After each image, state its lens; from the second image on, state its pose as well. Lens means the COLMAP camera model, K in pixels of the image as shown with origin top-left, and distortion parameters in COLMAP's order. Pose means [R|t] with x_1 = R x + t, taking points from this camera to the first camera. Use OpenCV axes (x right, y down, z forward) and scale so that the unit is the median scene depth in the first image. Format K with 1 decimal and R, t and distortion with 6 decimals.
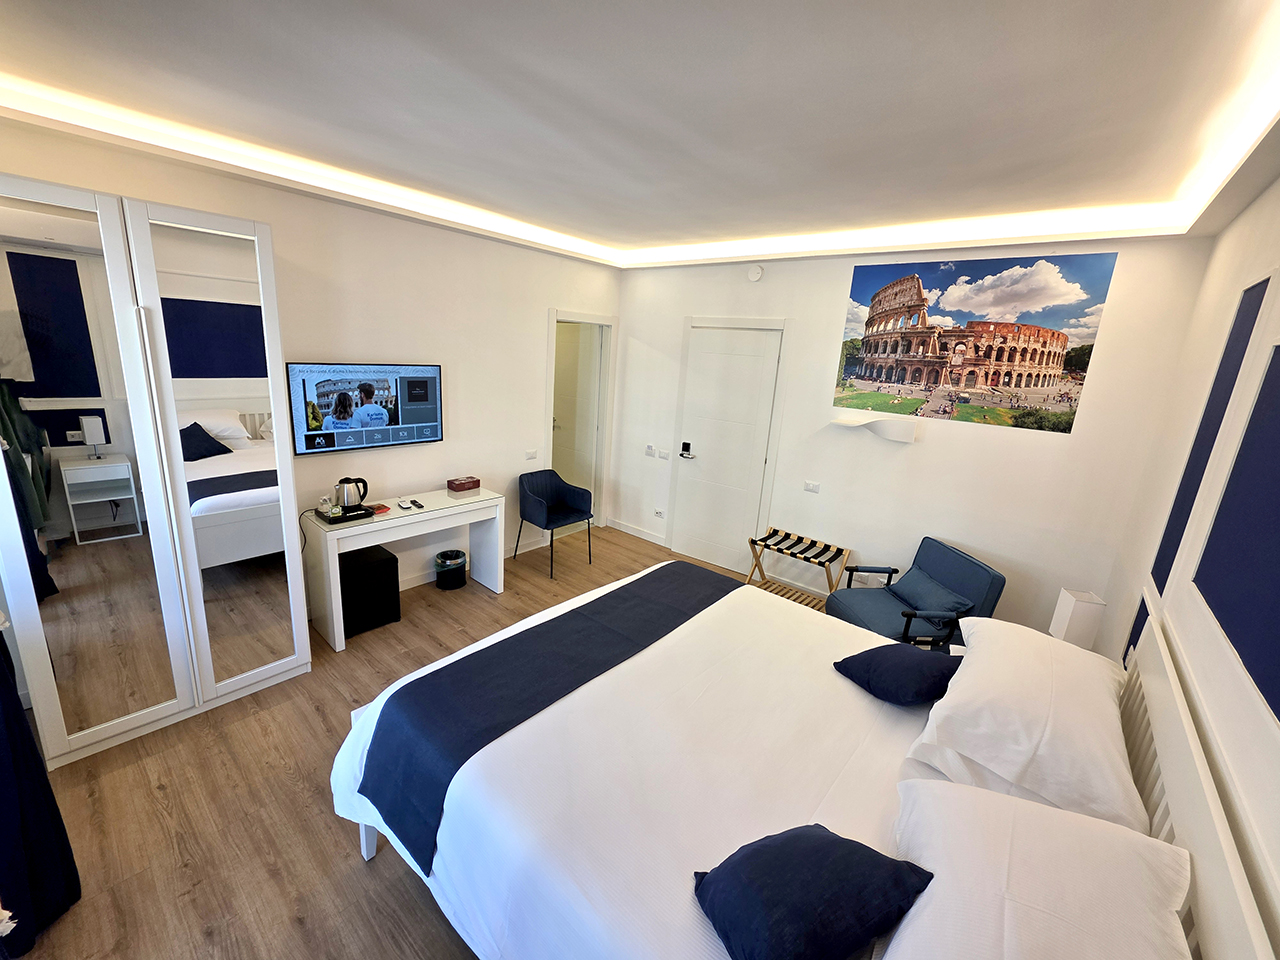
lens RADIAL K [[512.2, 0, 634.3], [0, 512.2, 473.3], [0, 0, 1]] dist [-0.000629, 0.000633]
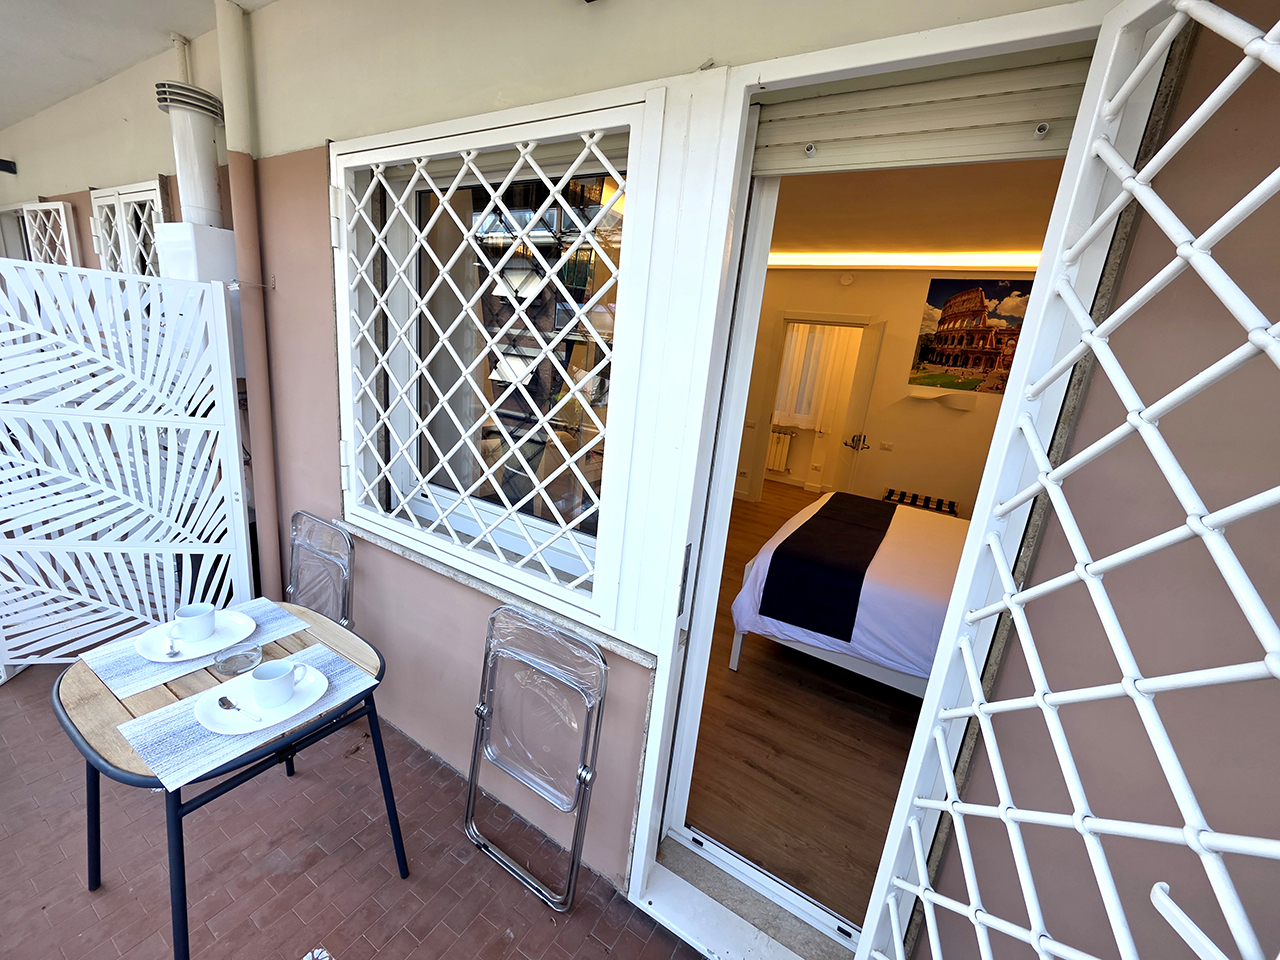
lens RADIAL K [[512.2, 0, 634.3], [0, 512.2, 473.3], [0, 0, 1]] dist [-0.000629, 0.000633]
pose [[0.988515, -0.000696, 0.151120, -0.544503], [-0.001271, 0.999916, 0.012917, 0.088384], [-0.151116, -0.012961, 0.988431, -0.214115]]
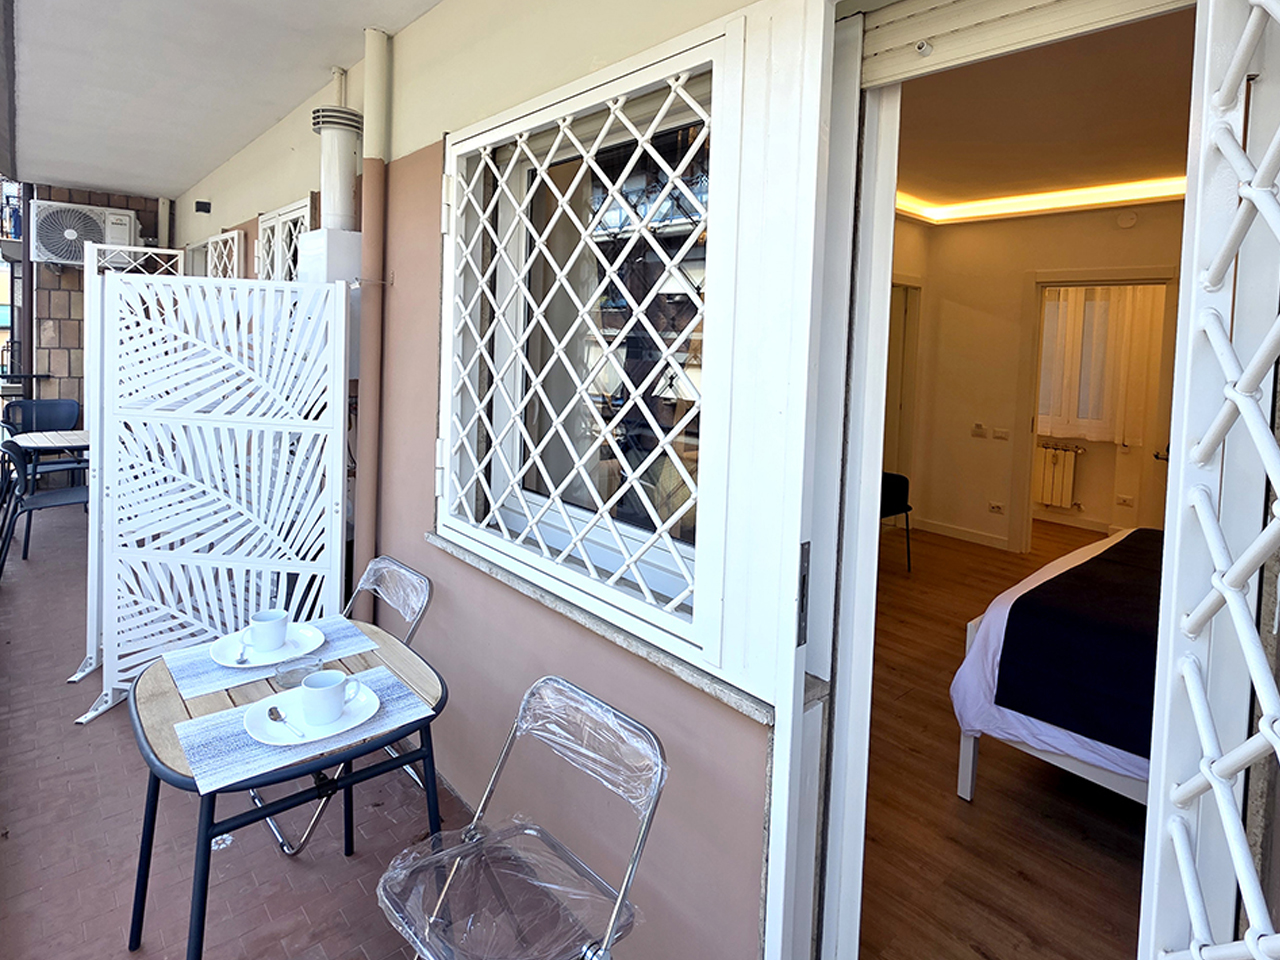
lens RADIAL K [[692.1, 0, 650.1], [0, 692.1, 368.8], [0, 0, 1]] dist [-0.001051, 0.000237]
pose [[0.990712, -0.019615, -0.134551, -0.481003], [-0.008558, 0.978583, -0.205675, 0.130137], [0.135704, 0.204916, 0.969326, -0.247083]]
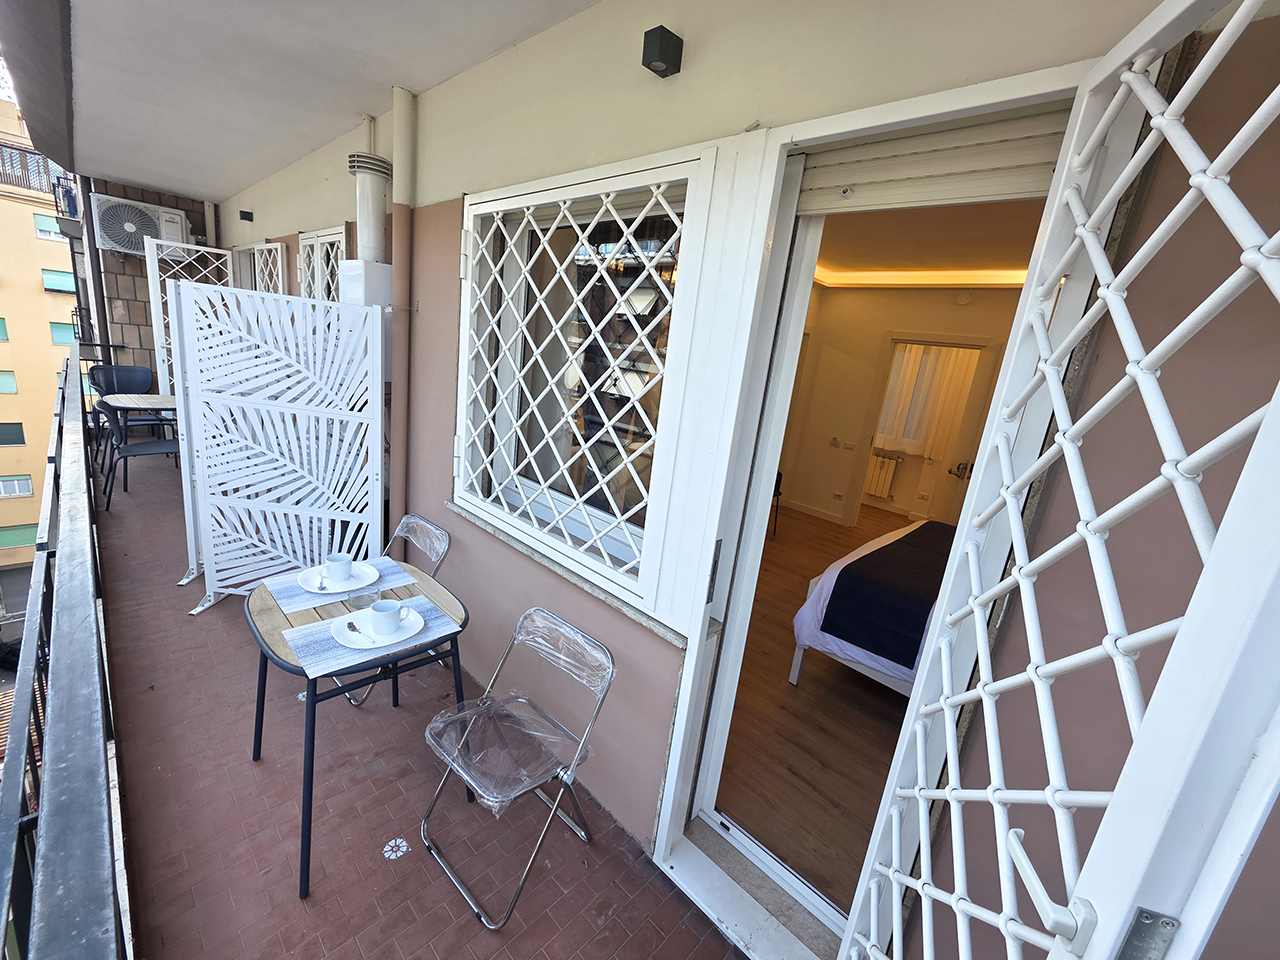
lens RADIAL K [[512.2, 0, 634.3], [0, 512.2, 473.3], [0, 0, 1]] dist [-0.000629, 0.000633]
pose [[0.995920, 0.070938, -0.055783, -0.499266], [-0.071549, 0.997396, -0.009027, 0.099305], [0.054997, 0.012981, 0.998402, -0.275053]]
